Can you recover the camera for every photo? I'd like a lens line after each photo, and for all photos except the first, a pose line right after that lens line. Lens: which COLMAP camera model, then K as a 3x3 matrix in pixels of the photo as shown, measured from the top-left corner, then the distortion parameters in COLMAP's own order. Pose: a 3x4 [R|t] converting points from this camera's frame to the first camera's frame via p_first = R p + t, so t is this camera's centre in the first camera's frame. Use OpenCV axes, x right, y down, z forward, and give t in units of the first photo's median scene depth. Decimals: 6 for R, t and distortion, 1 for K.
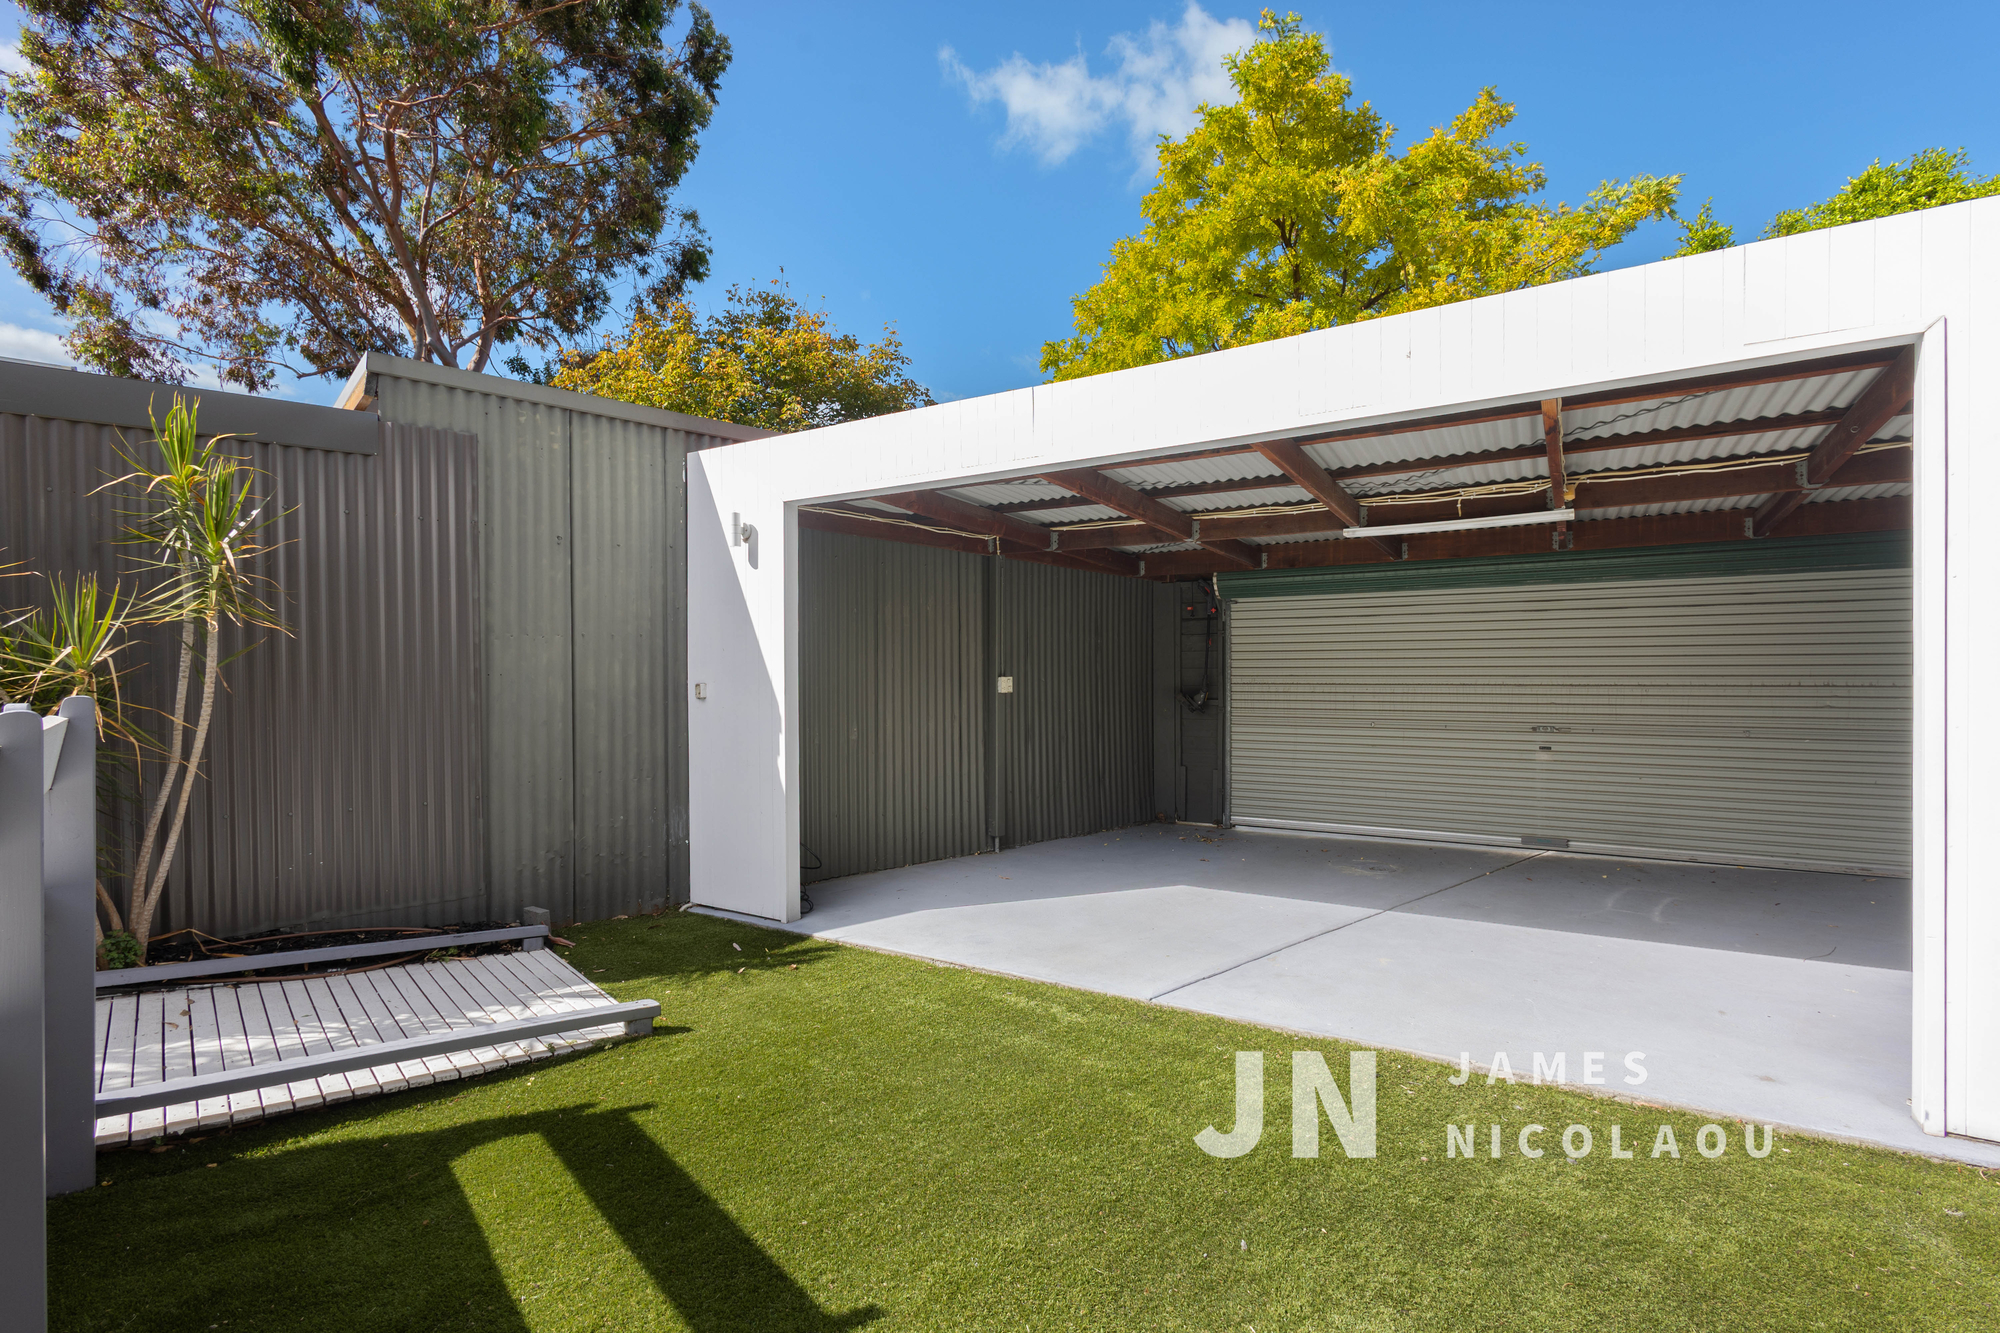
lens RADIAL K [[932.7, 0, 1006.3], [0, 932.7, 674.3], [0, 0, 1]] dist [0.001997, 0.000156]
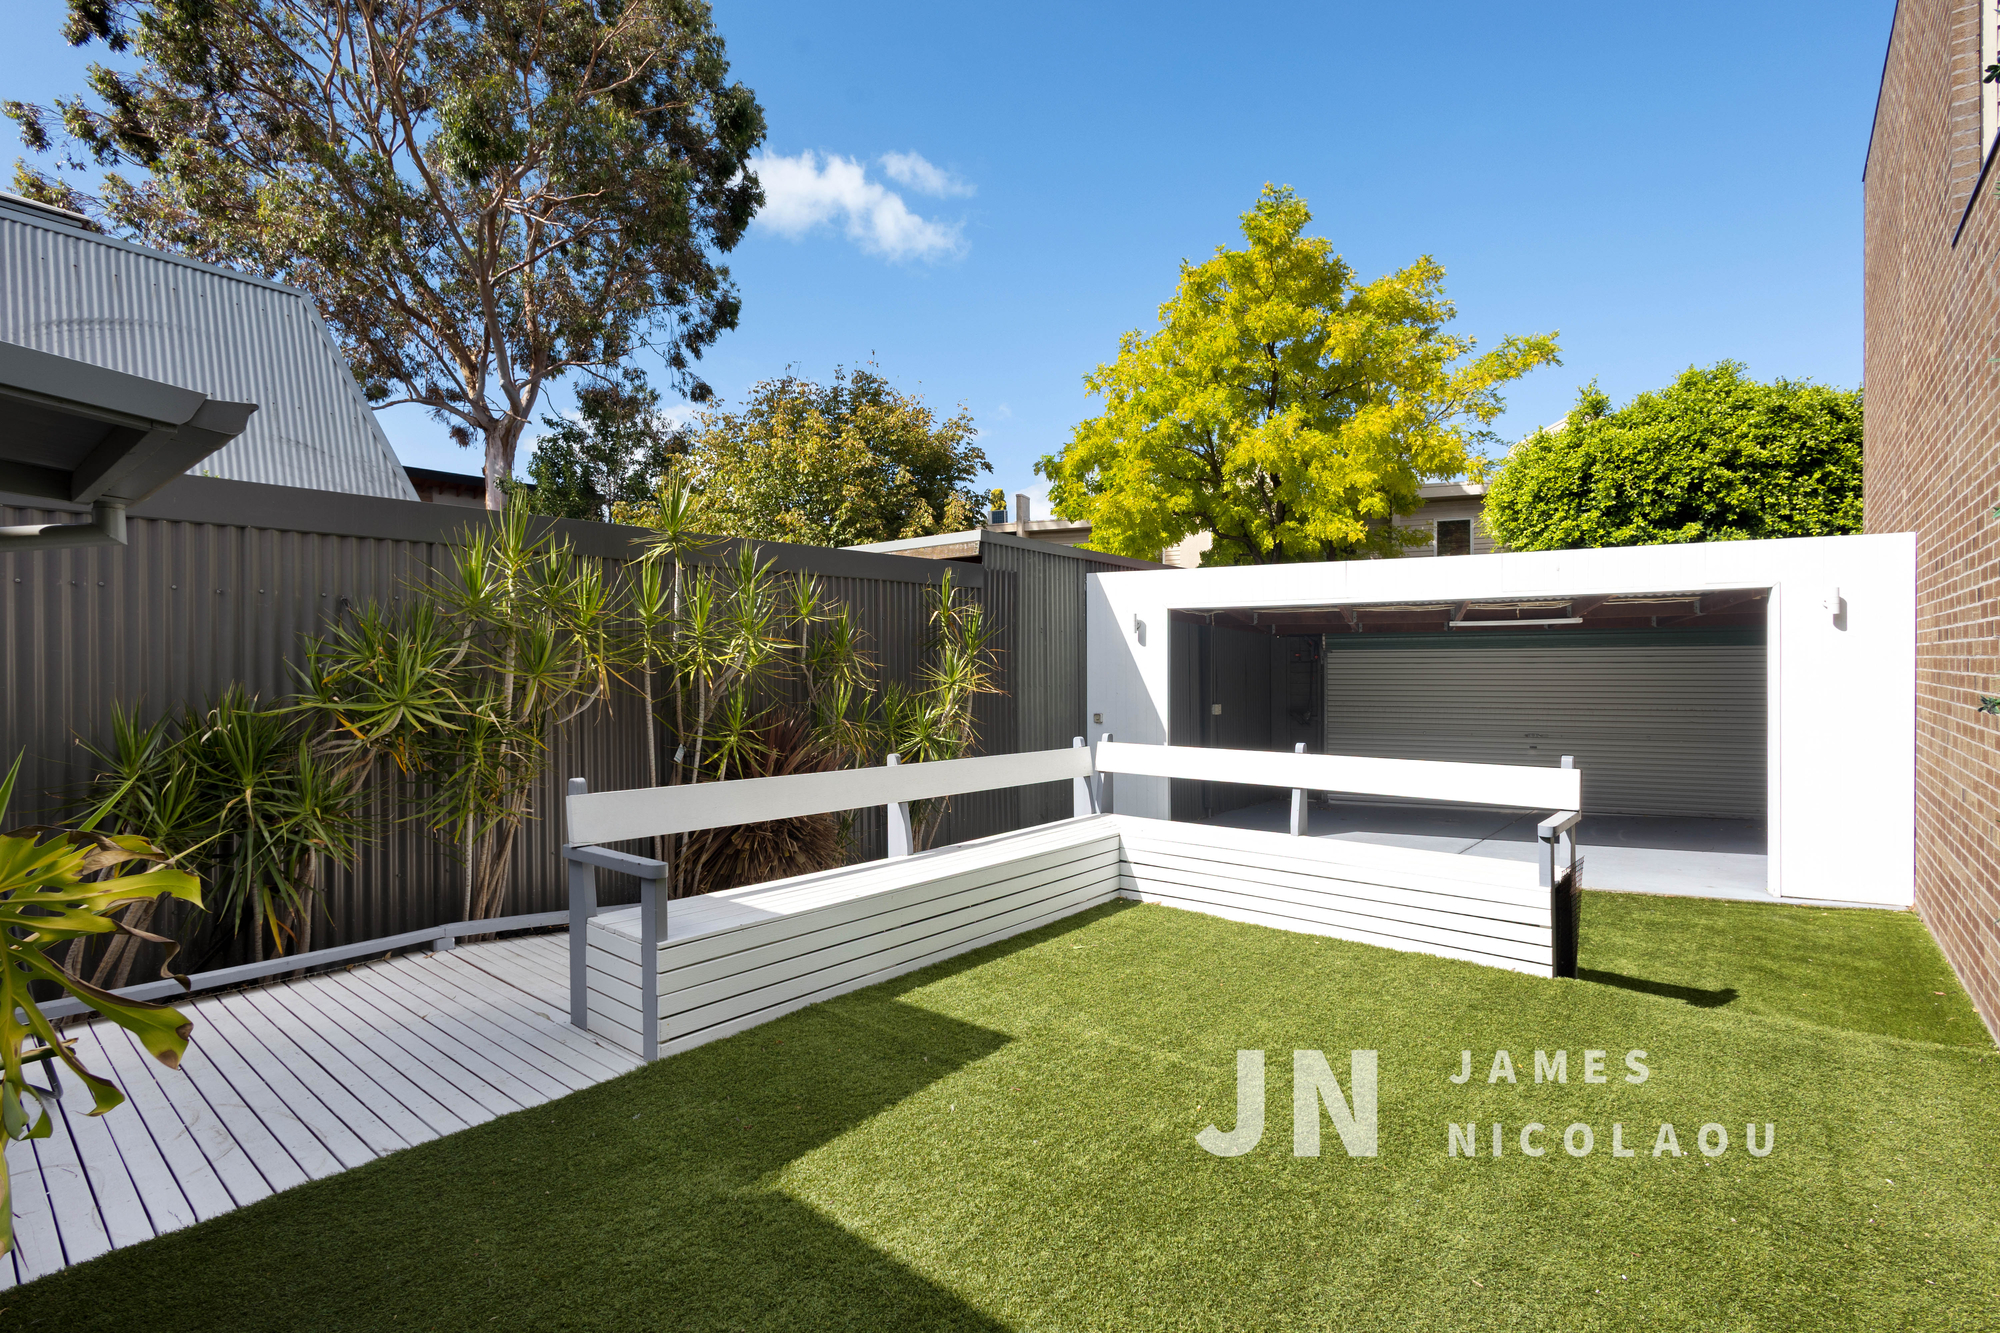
lens RADIAL K [[932.7, 0, 992.8], [0, 932.7, 666.4], [0, 0, 1]] dist [0.001997, 0.000156]
pose [[0.990285, 0.004613, 0.138979, -0.282563], [-0.003689, 0.999969, -0.006905, -0.022802], [-0.139007, 0.006325, 0.990271, -0.234948]]
